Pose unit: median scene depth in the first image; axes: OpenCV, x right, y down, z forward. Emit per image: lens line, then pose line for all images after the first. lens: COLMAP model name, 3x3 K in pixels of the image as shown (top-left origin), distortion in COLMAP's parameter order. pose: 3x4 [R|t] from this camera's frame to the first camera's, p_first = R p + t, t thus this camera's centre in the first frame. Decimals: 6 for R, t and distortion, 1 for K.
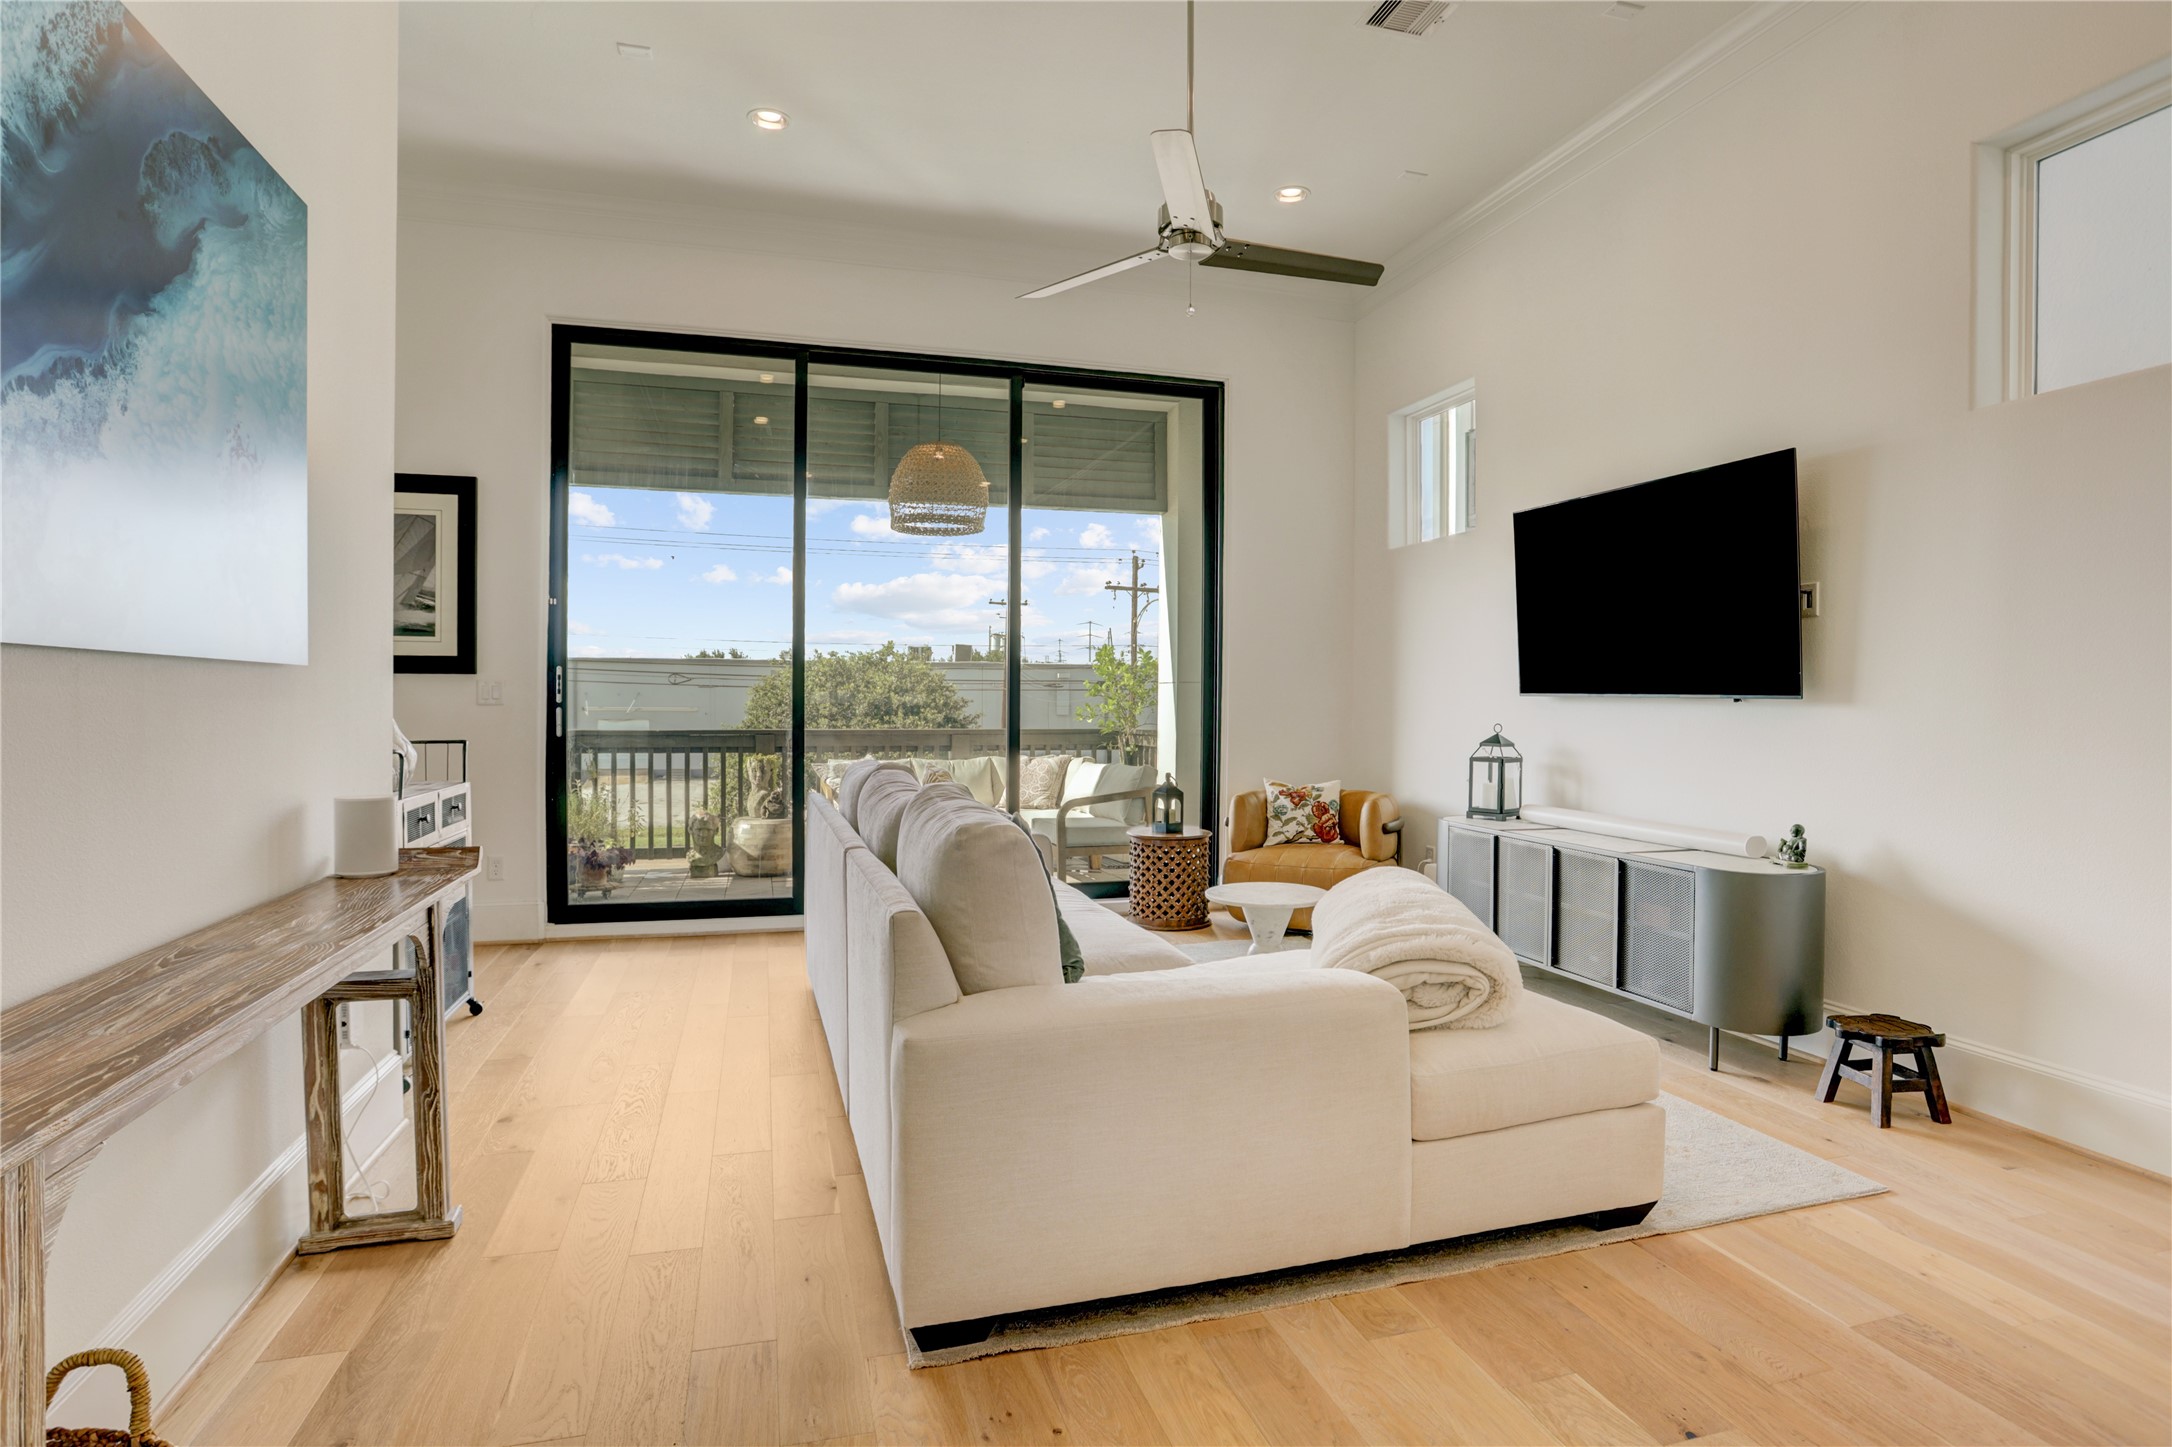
lens RADIAL K [[1097.5, 0, 1075.2], [0, 1097.5, 726.5], [0, 0, 1]] dist [-0.088126, 0.030963]
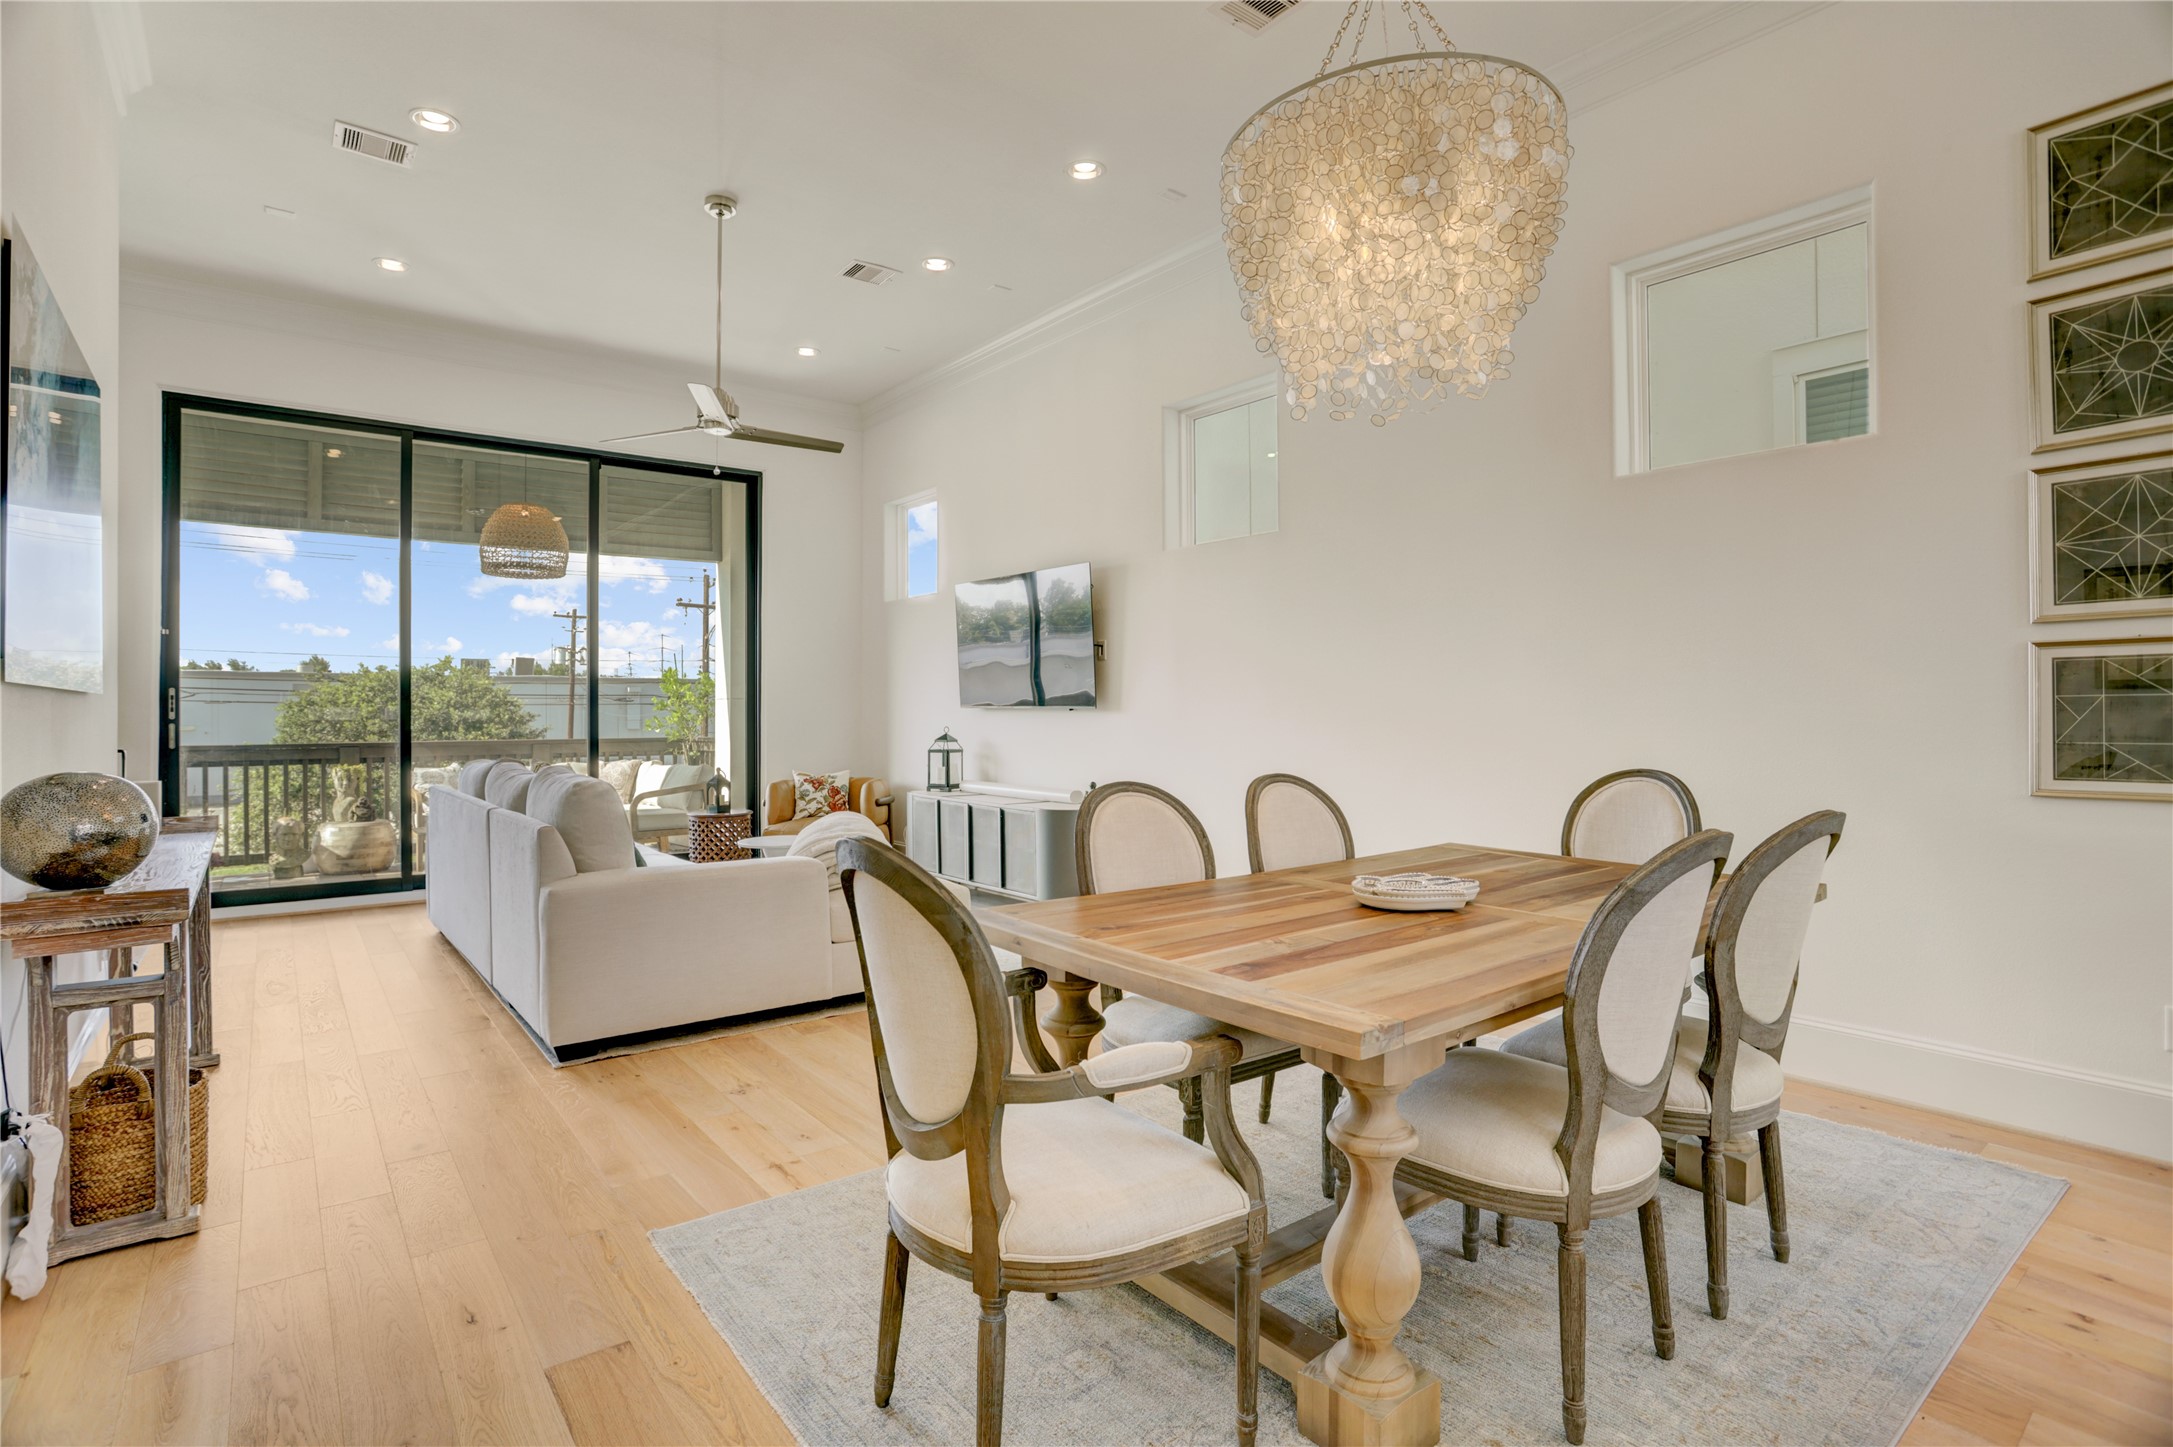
lens RADIAL K [[1057.5, 0, 1082.9], [0, 1057.5, 717.8], [0, 0, 1]] dist [-0.082294, 0.034550]
pose [[0.922712, -0.009844, 0.385365, 0.003806], [0.017103, 0.999735, -0.015412, 0.008856], [-0.385111, 0.020811, 0.922636, -0.344847]]
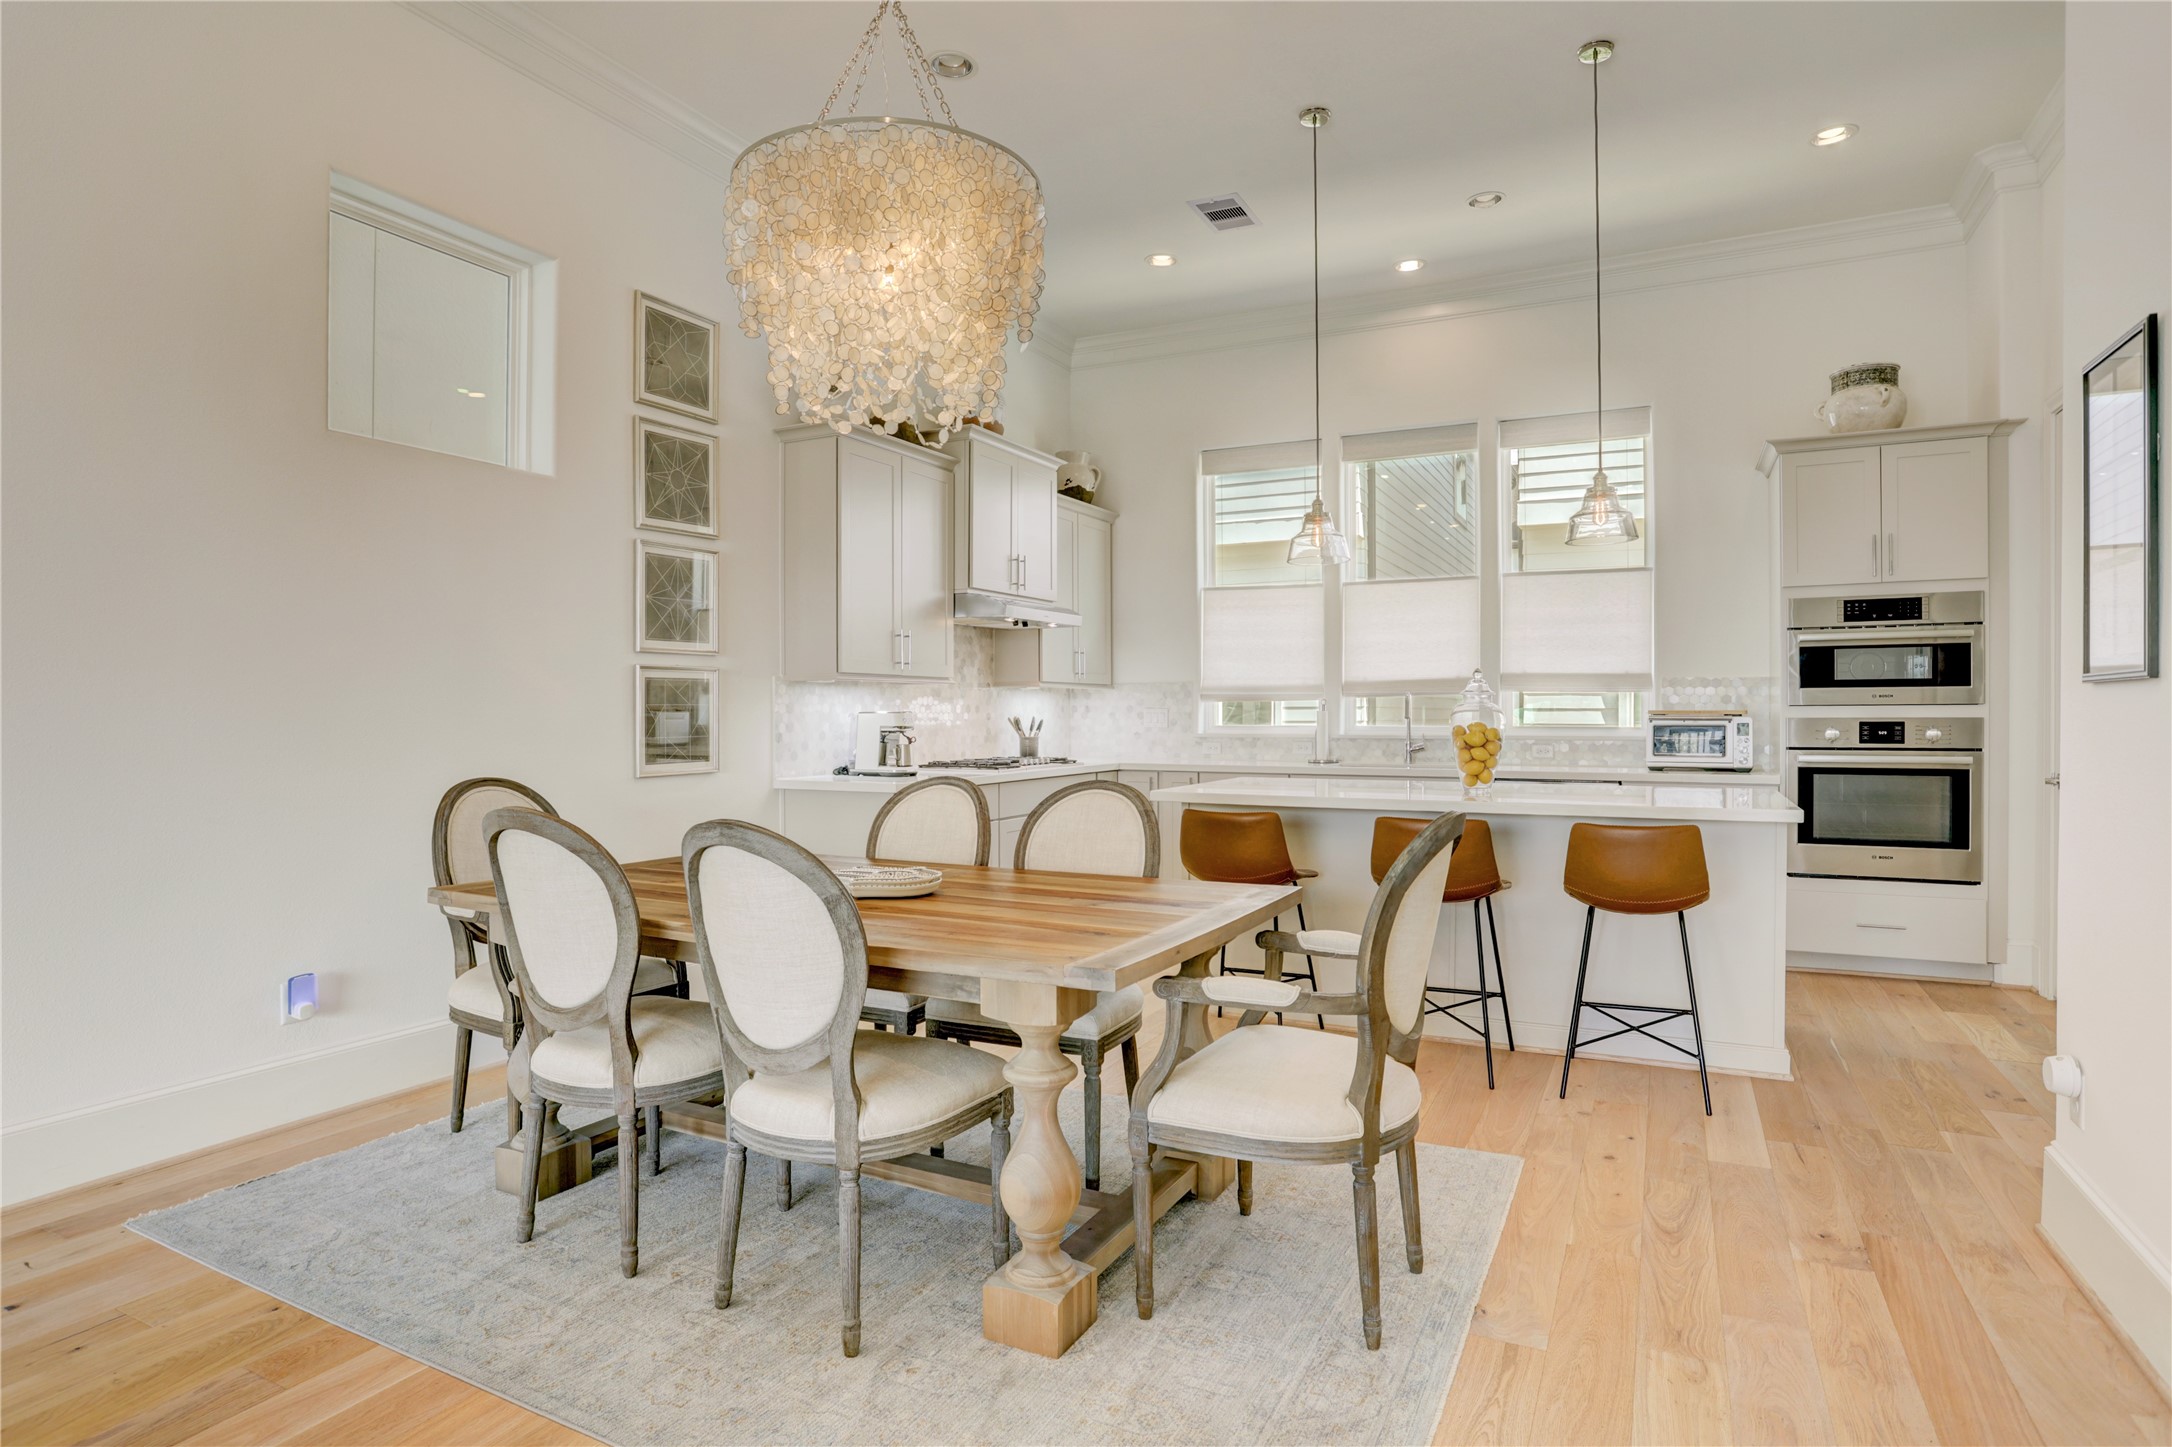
lens RADIAL K [[1165.6, 0, 1081.3], [0, 1165.6, 714.6], [0, 0, 1]] dist [-0.073271, 0.044873]
pose [[-0.732309, -0.007454, 0.680932, -0.116842], [0.012367, 0.999630, 0.024242, -0.009349], [-0.680860, 0.026174, -0.731945, 0.282887]]
